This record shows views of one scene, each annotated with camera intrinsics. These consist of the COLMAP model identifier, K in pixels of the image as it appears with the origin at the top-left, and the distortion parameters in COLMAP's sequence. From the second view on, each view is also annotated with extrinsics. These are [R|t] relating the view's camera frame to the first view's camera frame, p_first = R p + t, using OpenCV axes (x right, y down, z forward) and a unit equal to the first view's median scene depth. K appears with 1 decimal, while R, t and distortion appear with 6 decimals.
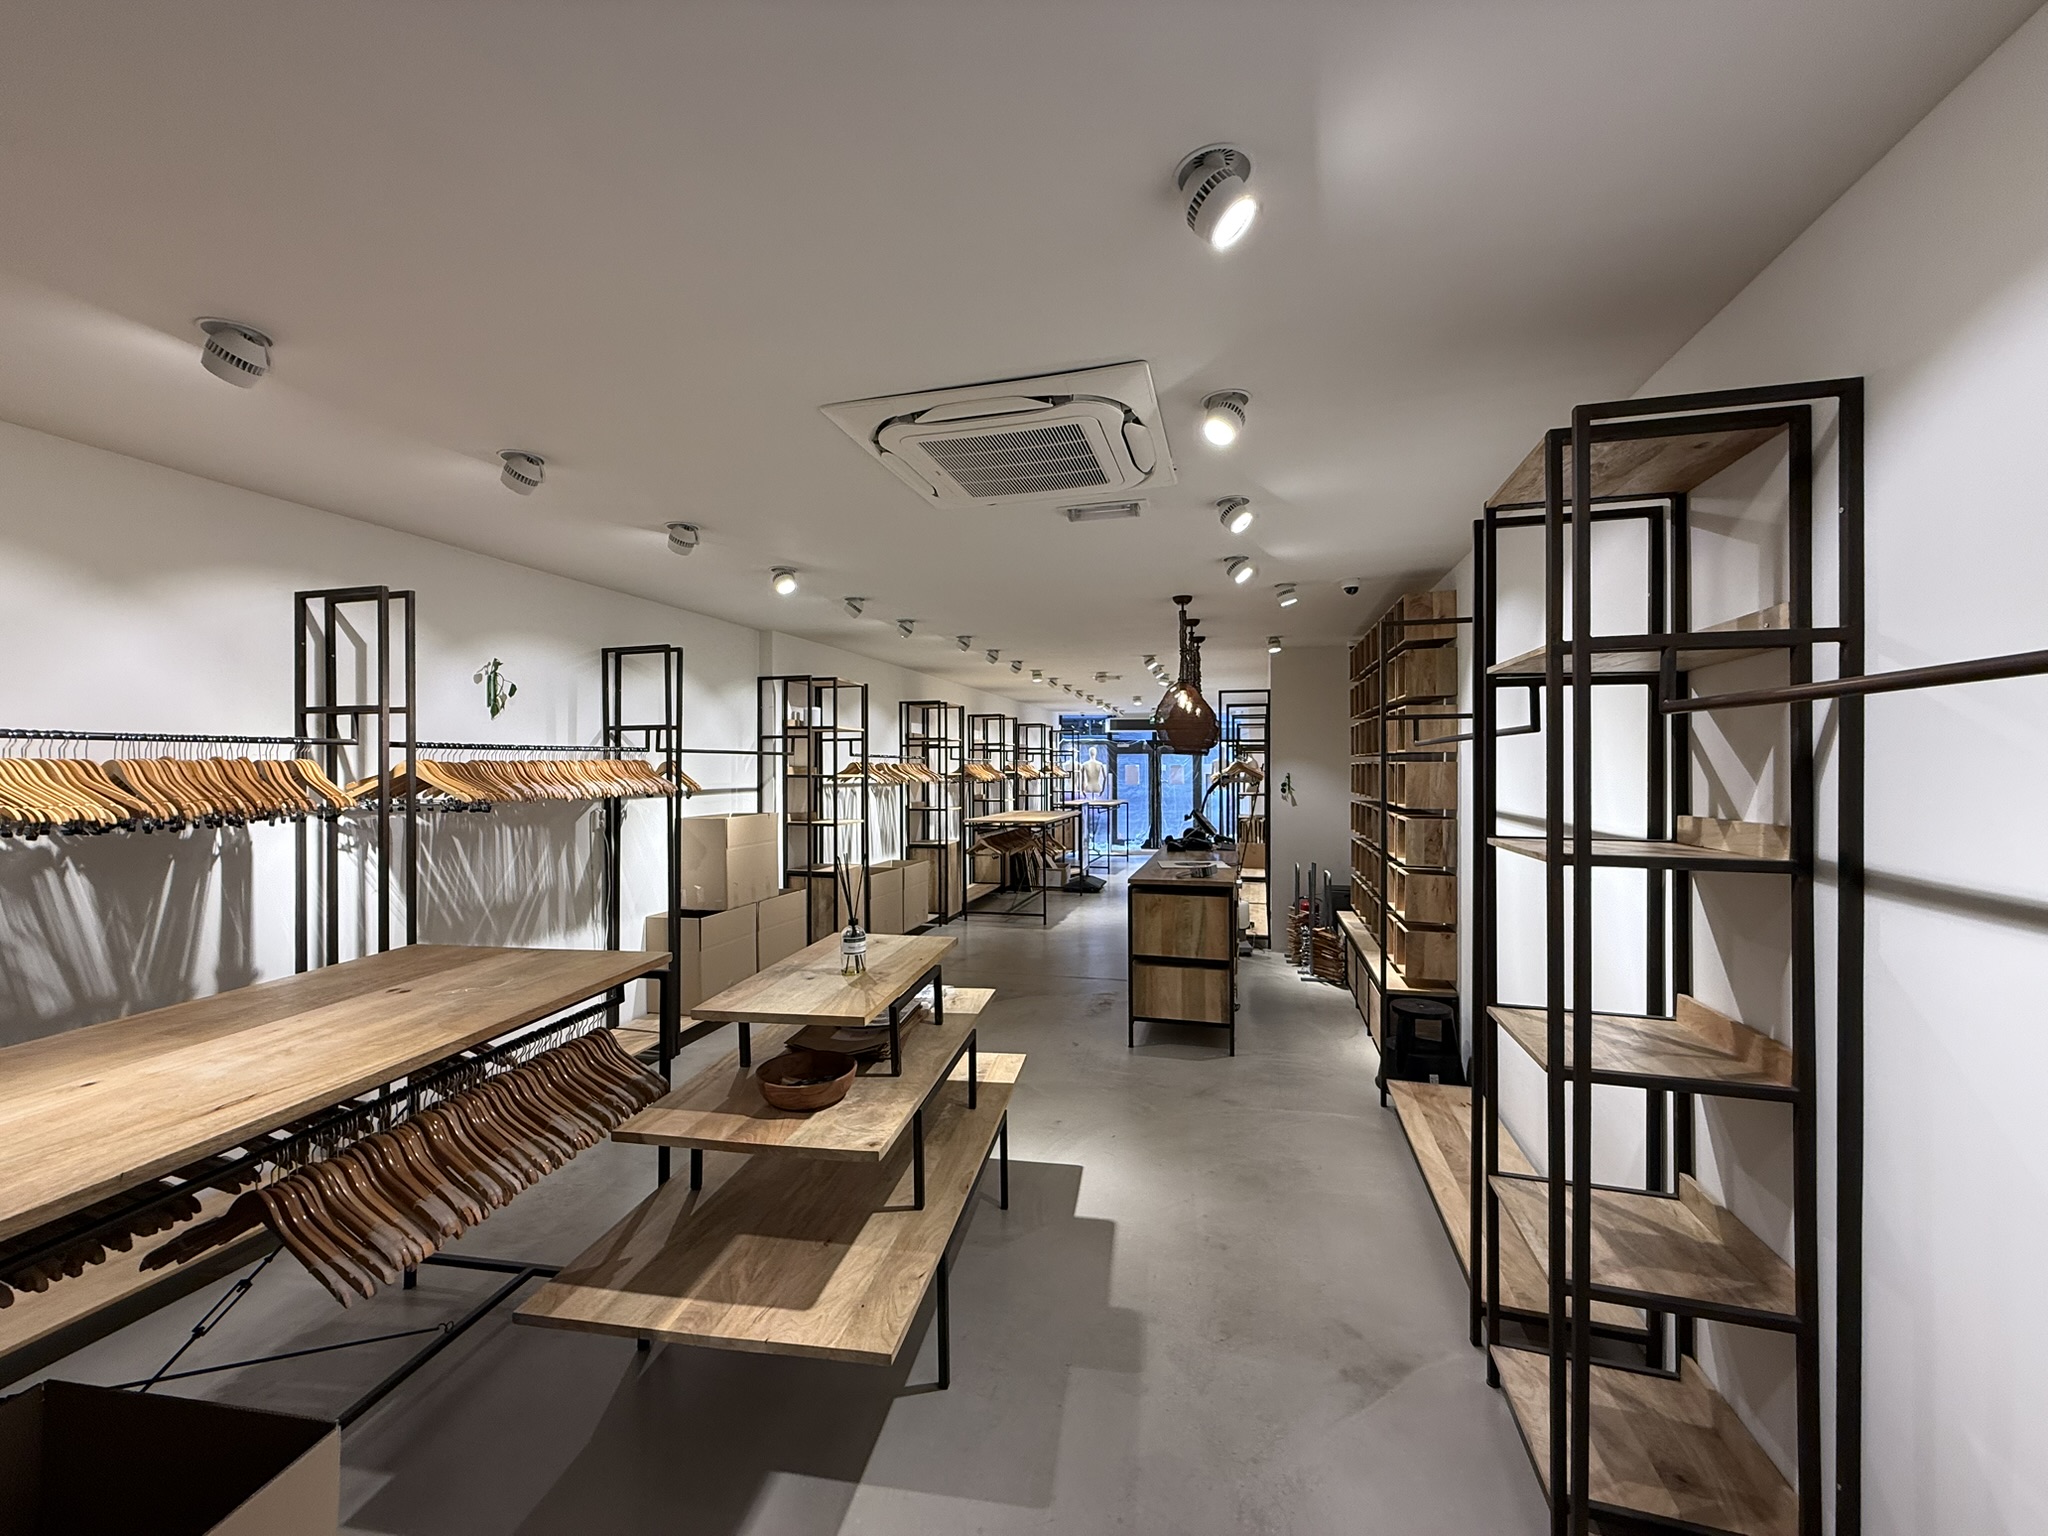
lens RADIAL K [[819.6, 0, 1019.3], [0, 819.6, 768.9], [0, 0, 1]] dist [0.002723, -0.000227]
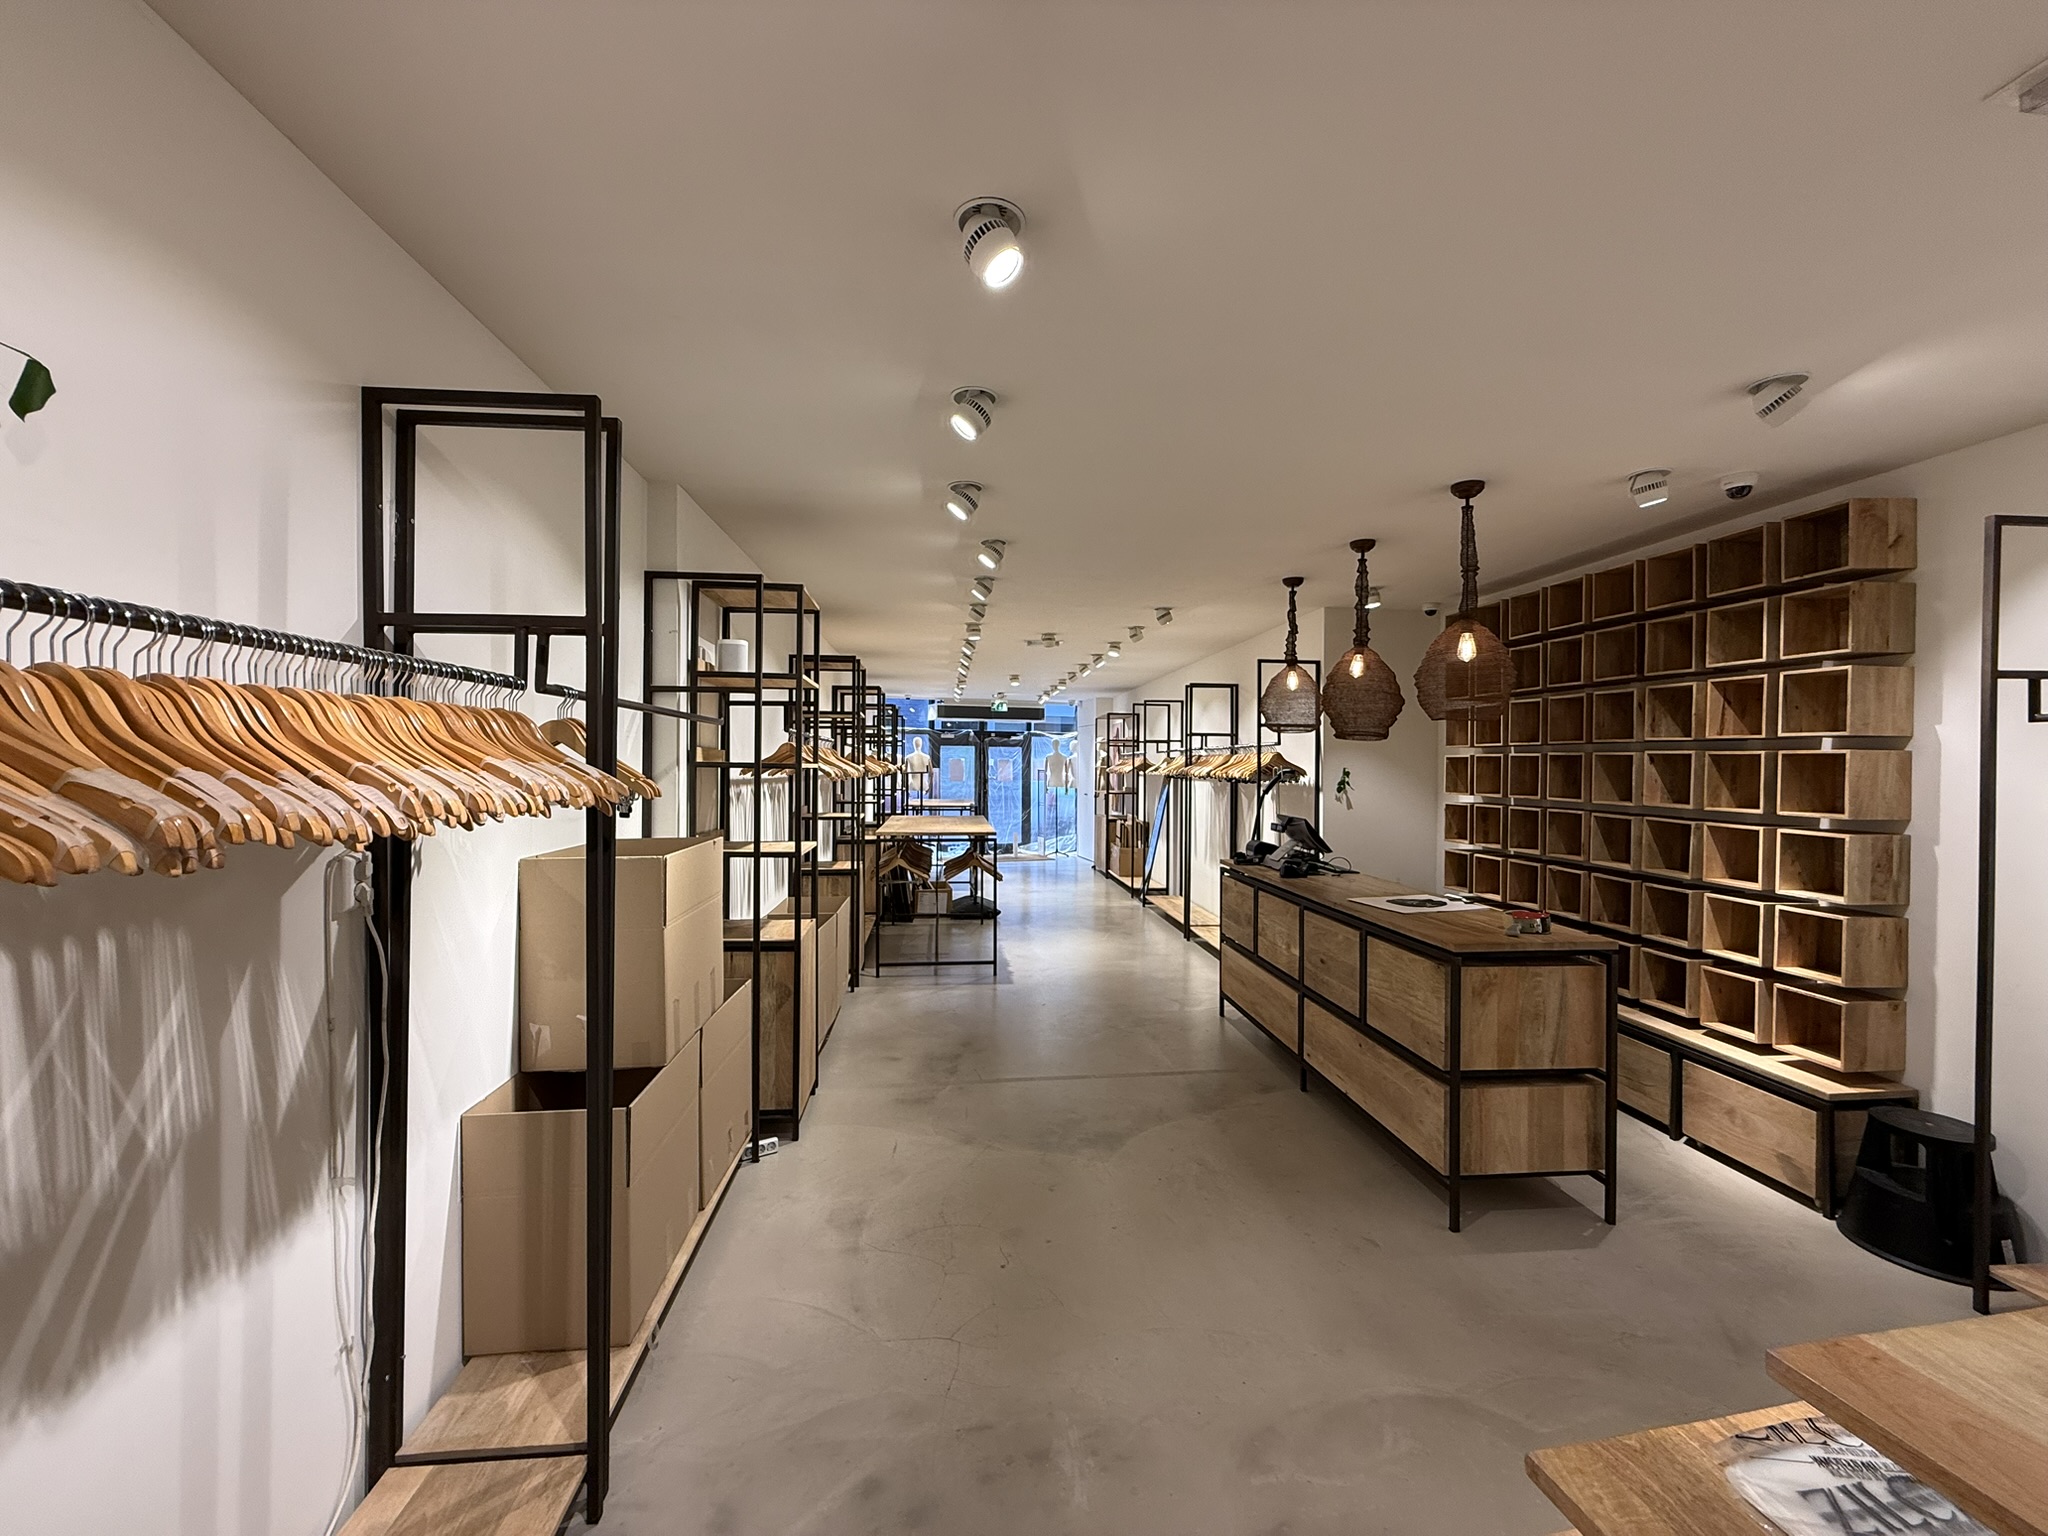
lens RADIAL K [[819.6, 0, 1022.0], [0, 819.6, 768.4], [0, 0, 1]] dist [0.002723, -0.000227]
pose [[0.932860, 0.008242, 0.360145, -0.369904], [-0.009668, 0.999951, 0.002159, 0.010922], [-0.360109, -0.005496, 0.932894, 0.572135]]
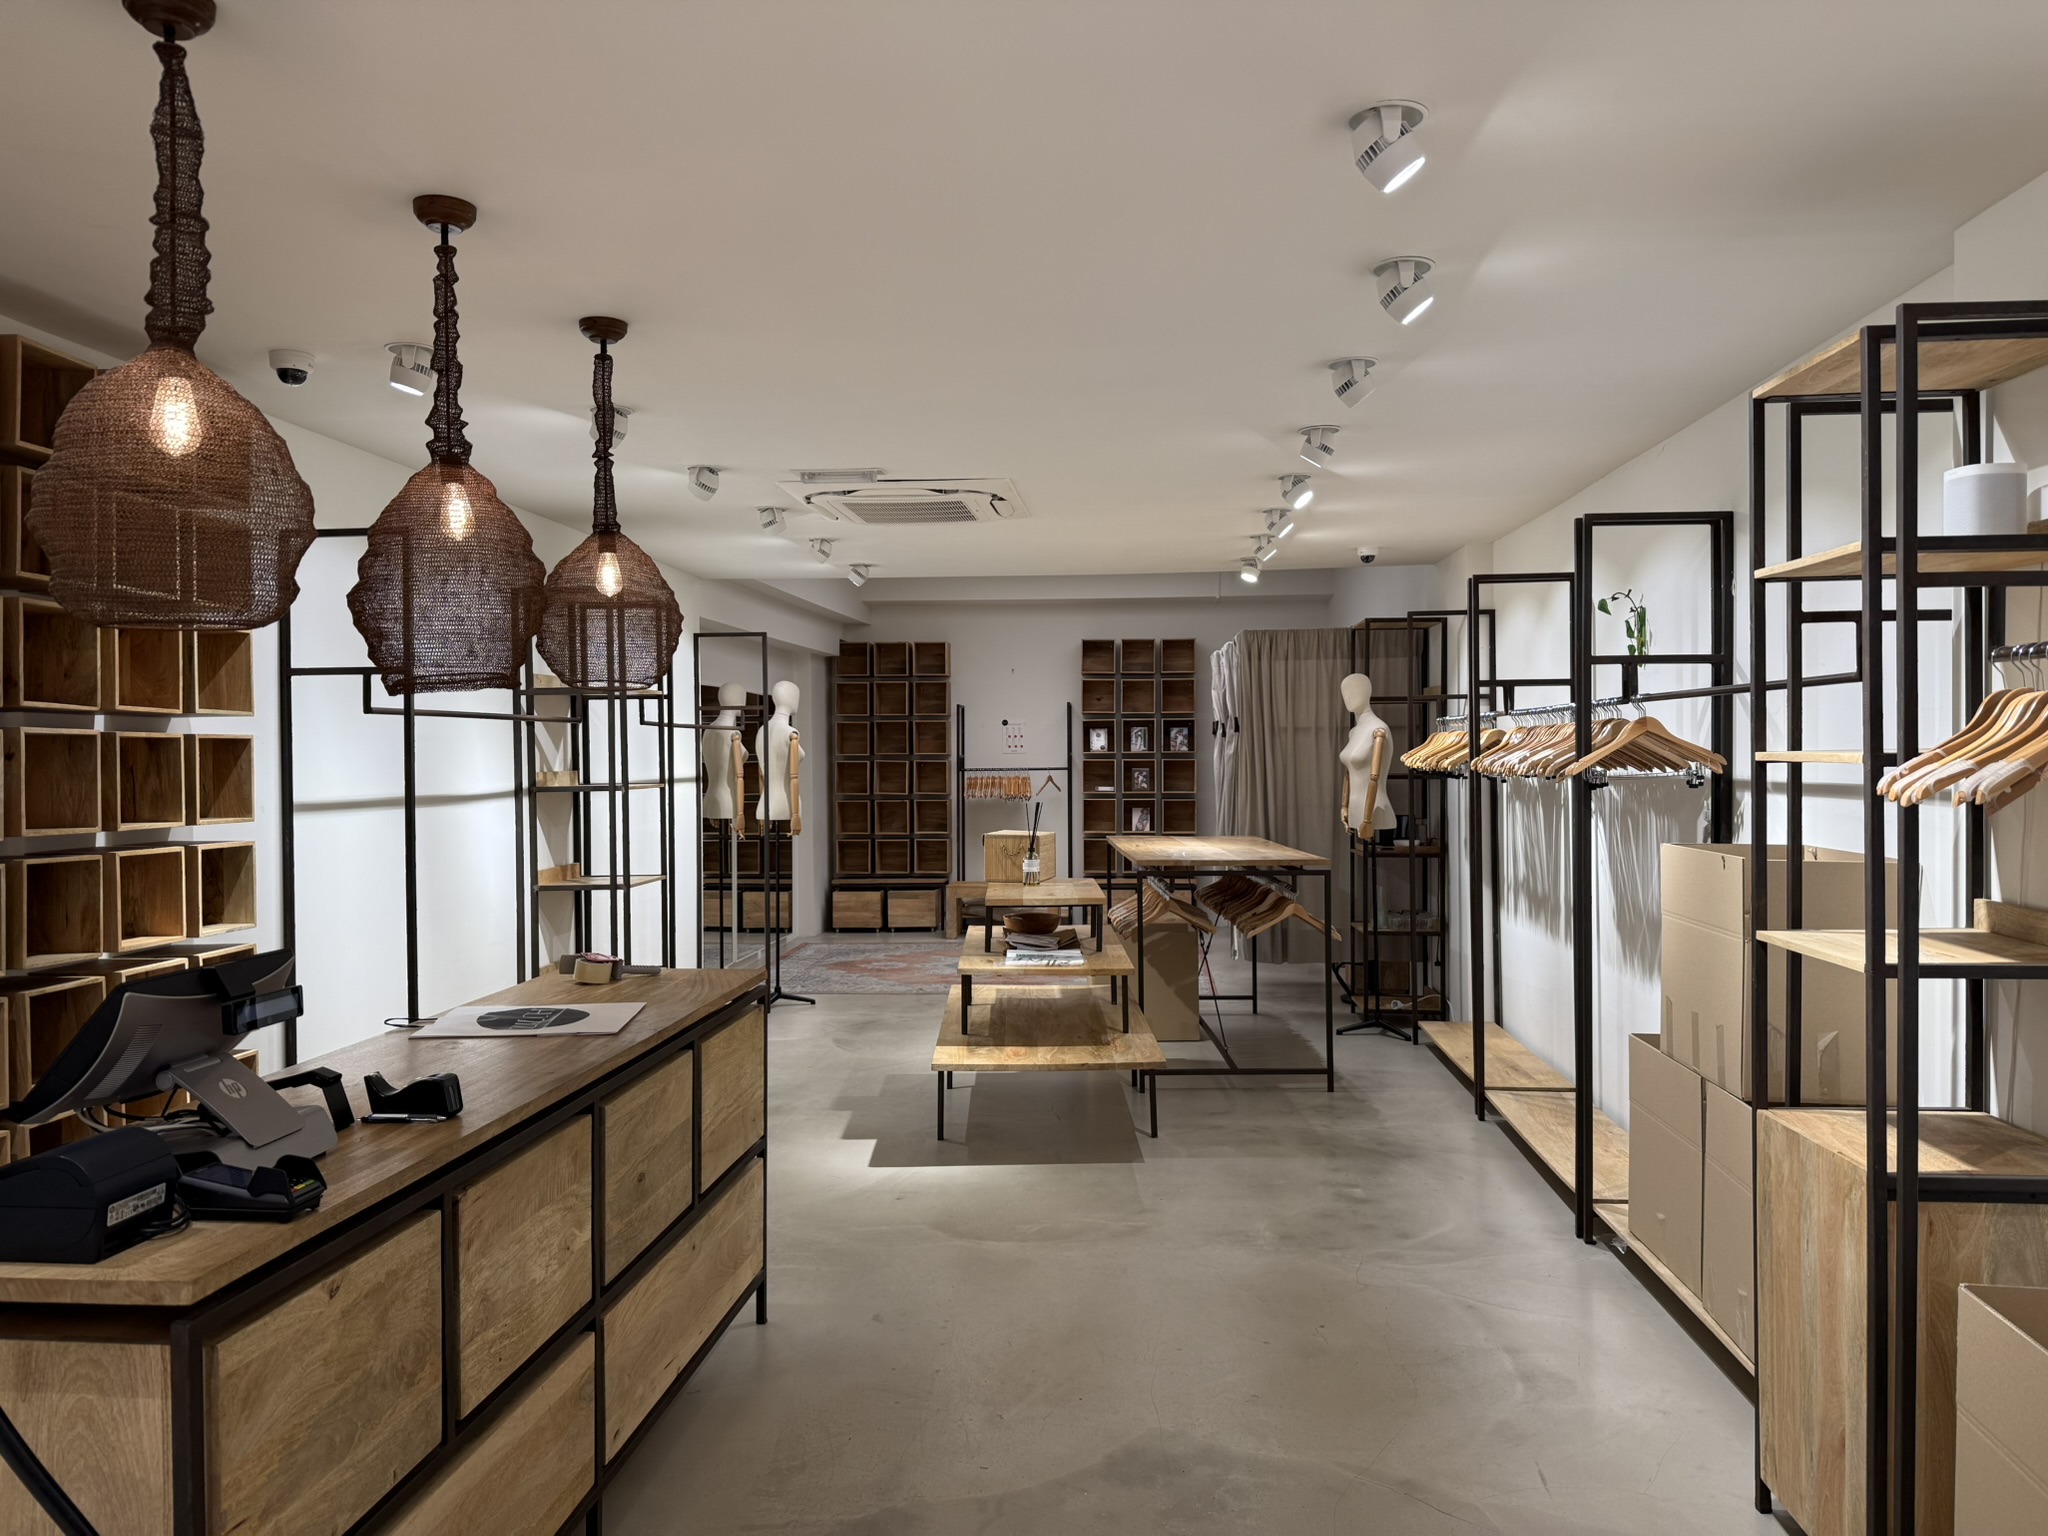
lens RADIAL K [[1429.2, 0, 1022.3], [0, 1429.2, 772.2], [0, 0, 1]] dist [-0.005371, -0.000954]
pose [[-0.984384, 0.013276, -0.175531, 0.106583], [0.010812, 0.999829, 0.014986, 0.008232], [0.175700, 0.012854, -0.984360, 1.805482]]
